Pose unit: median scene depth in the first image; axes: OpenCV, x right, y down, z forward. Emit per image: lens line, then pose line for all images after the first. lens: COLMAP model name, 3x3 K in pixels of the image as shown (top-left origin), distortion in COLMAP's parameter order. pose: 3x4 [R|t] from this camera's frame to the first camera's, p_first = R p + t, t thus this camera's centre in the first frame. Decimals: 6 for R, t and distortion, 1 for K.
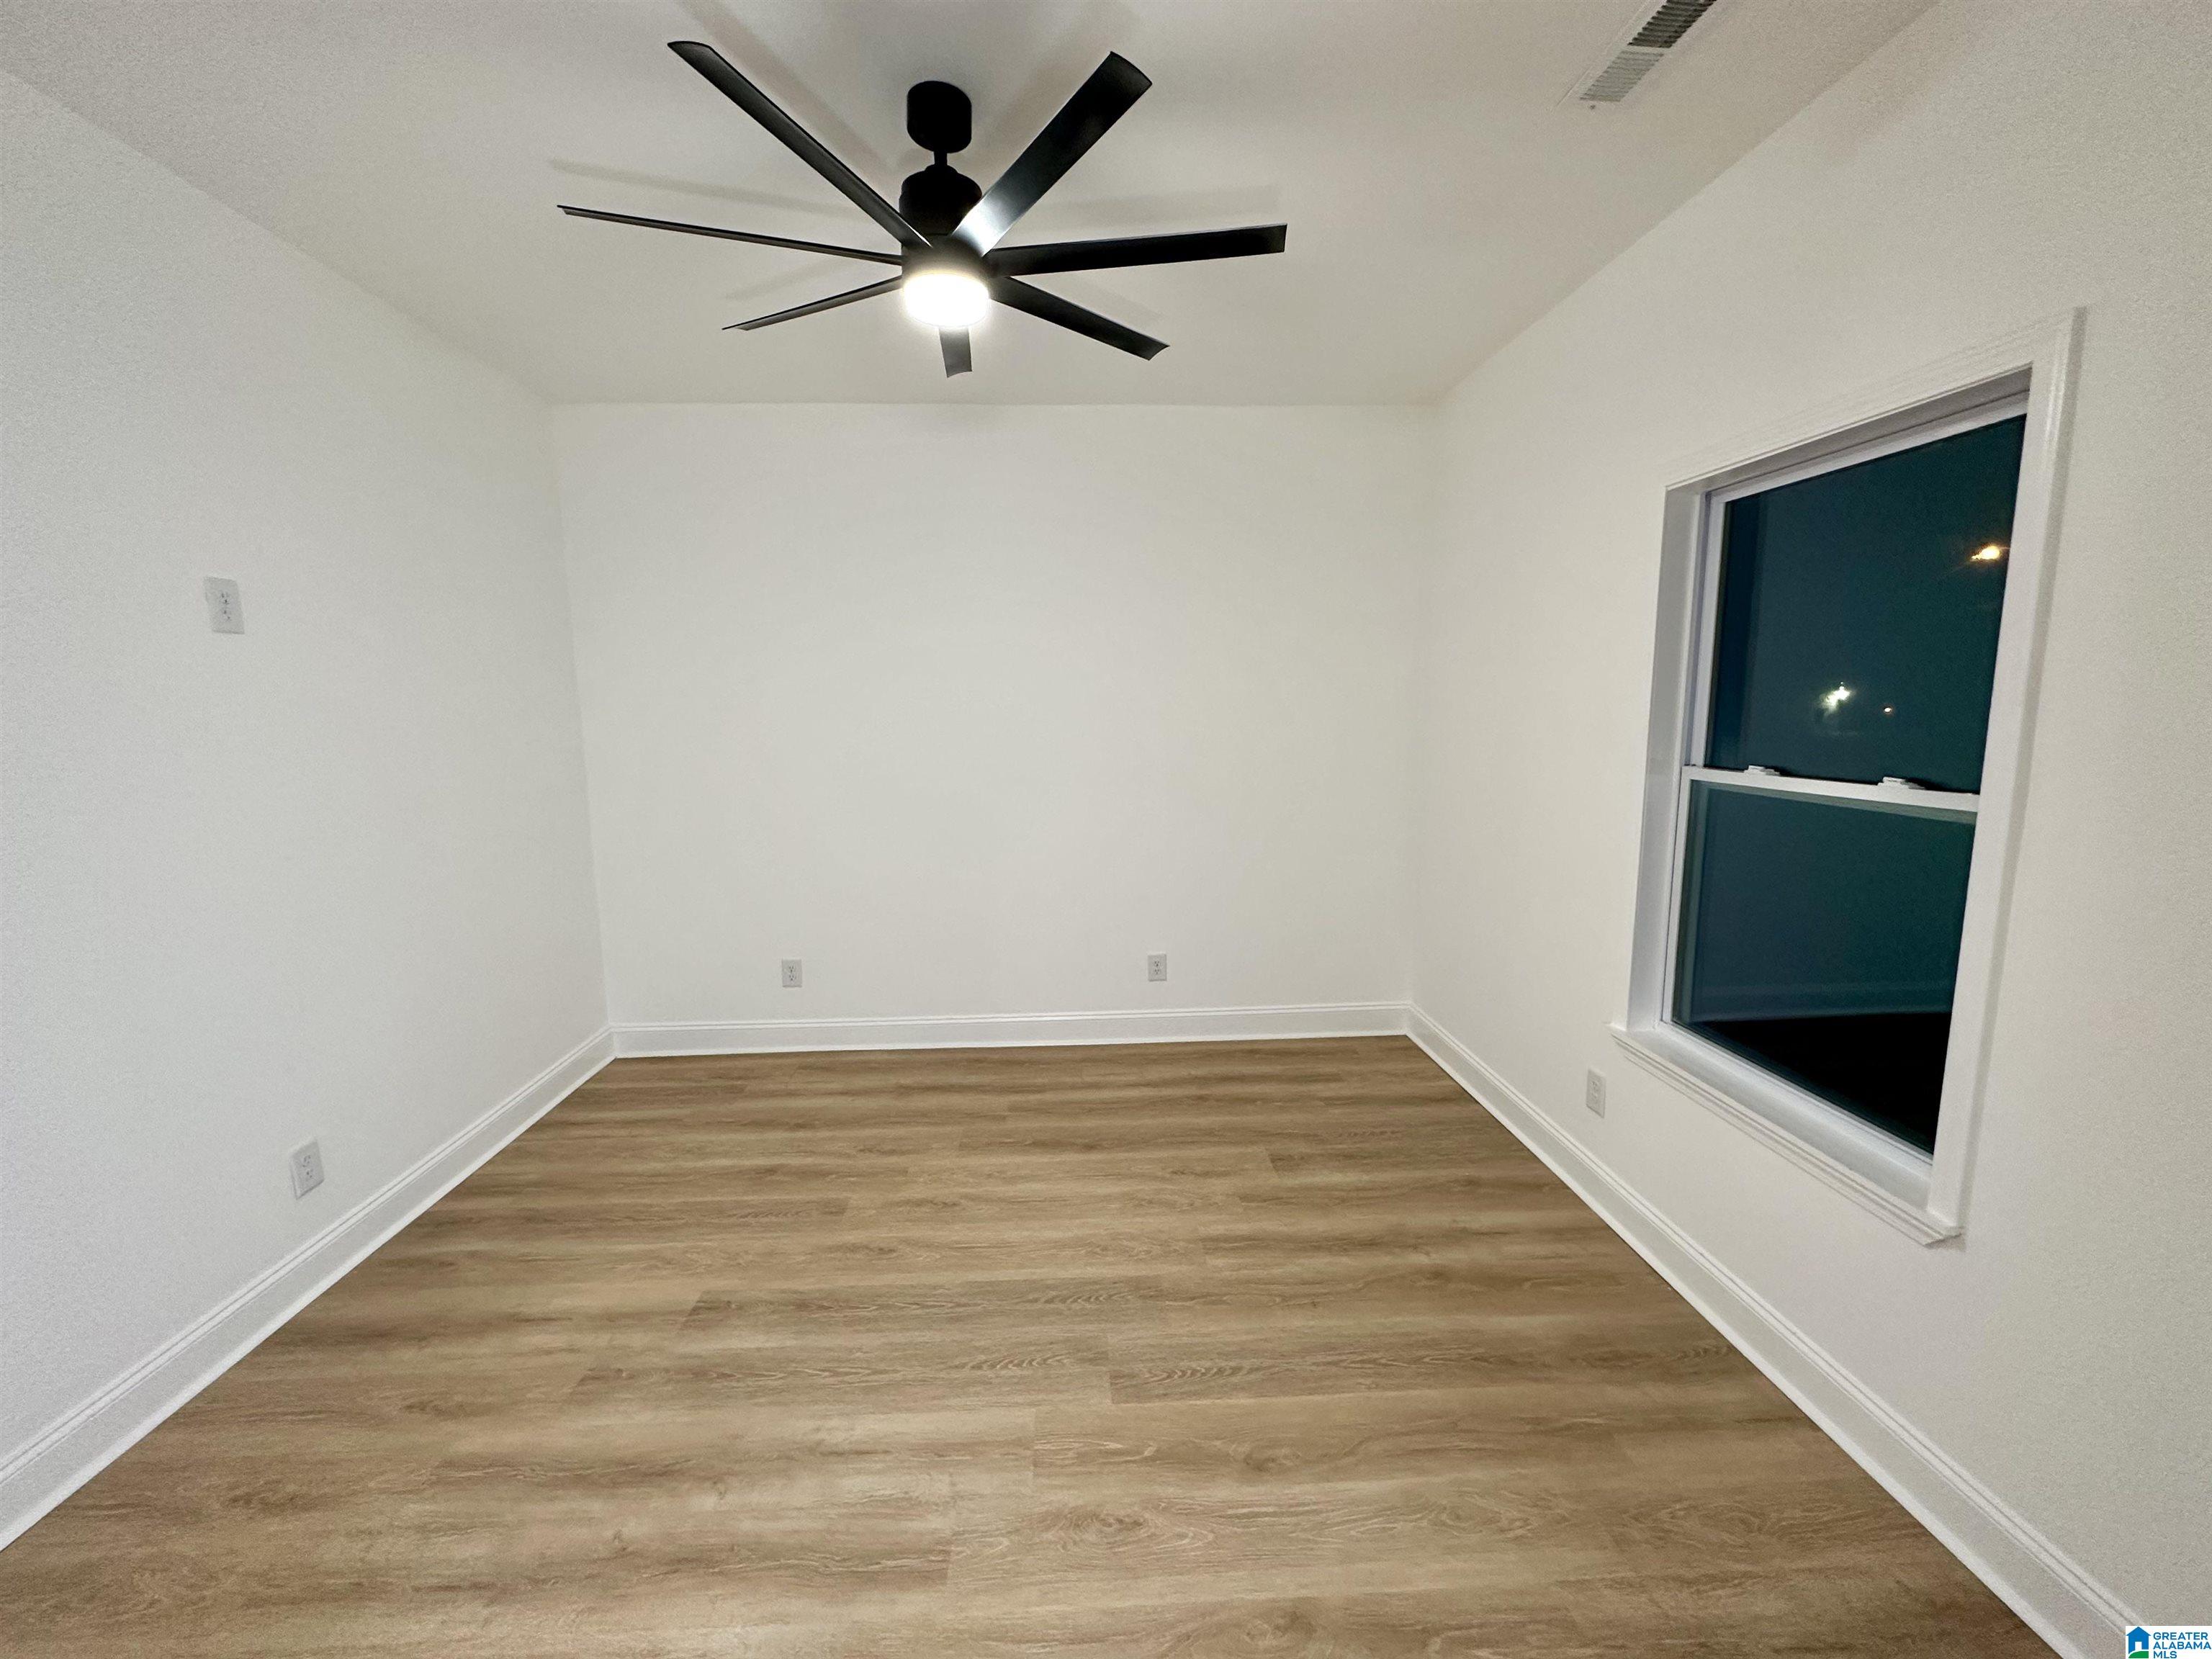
lens RADIAL K [[883.5, 0, 1109.1], [0, 883.5, 832.0], [0, 0, 1]] dist [-0.001606, 0.000526]
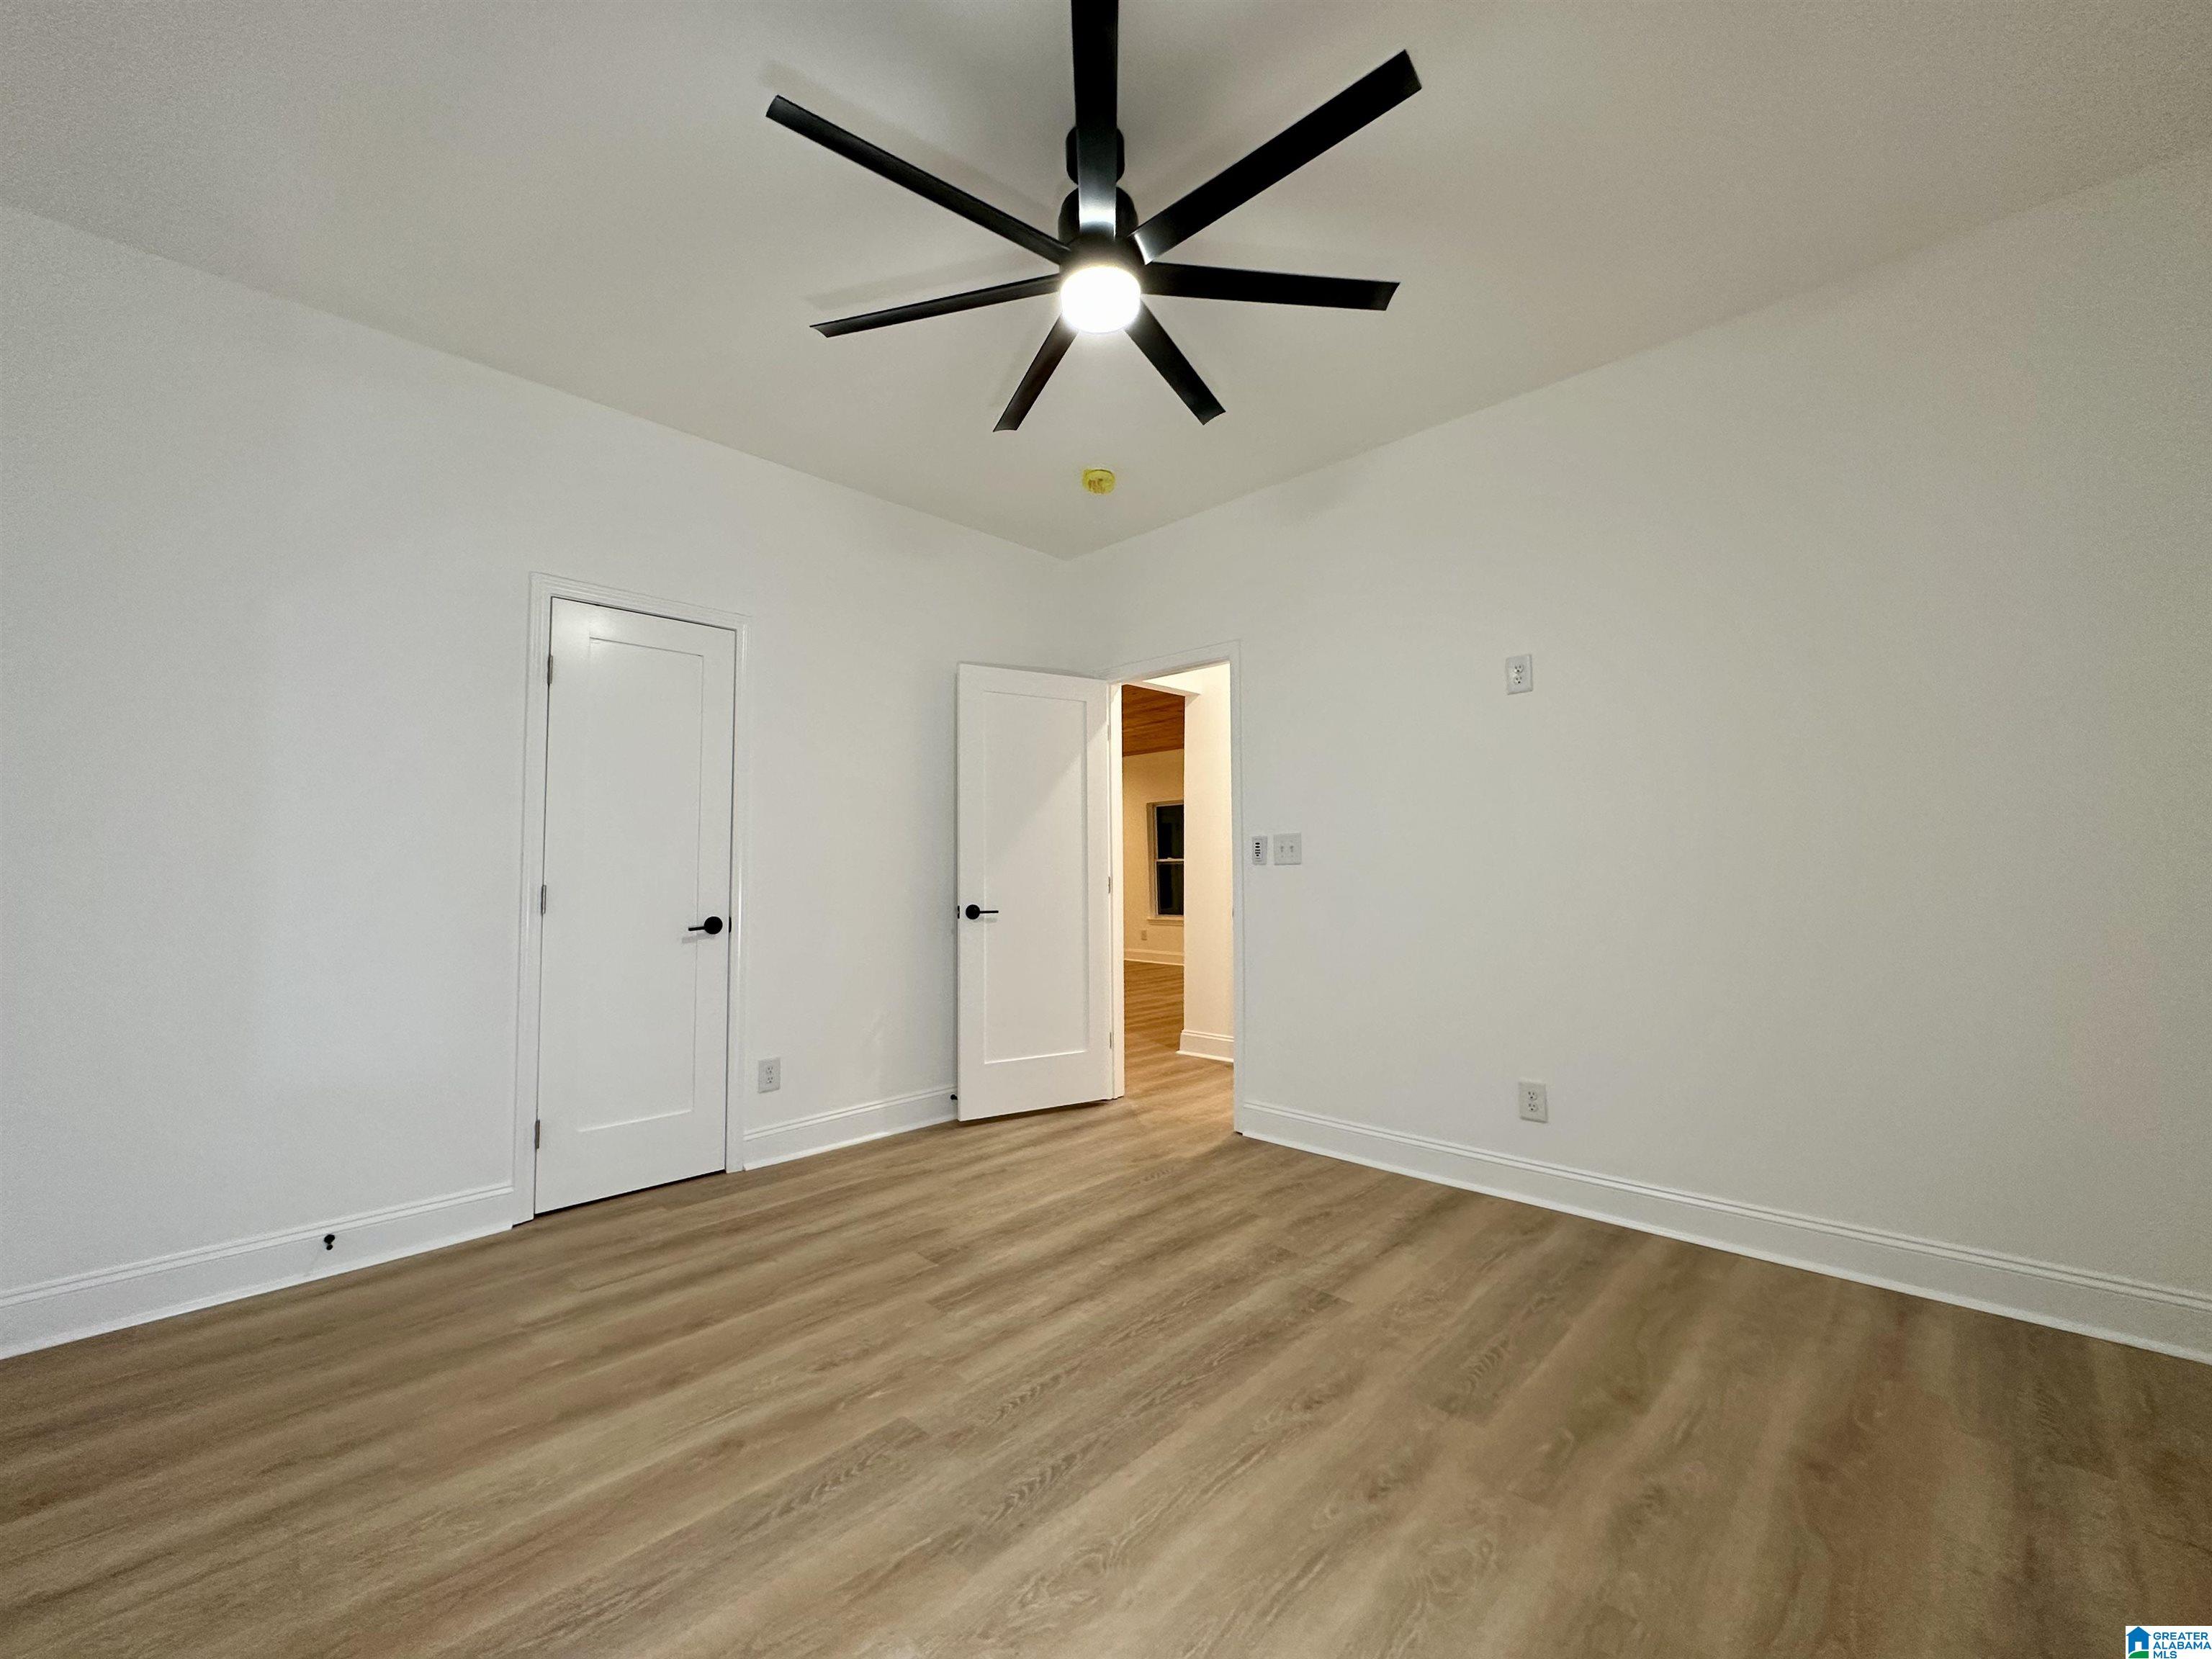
lens RADIAL K [[883.5, 0, 1115.0], [0, 883.5, 824.6], [0, 0, 1]] dist [-0.001606, 0.000526]
pose [[-0.729509, -0.021094, -0.683645, 0.436847], [-0.078722, 0.995471, 0.053288, -0.040405], [0.679425, 0.092692, -0.727866, 1.572629]]
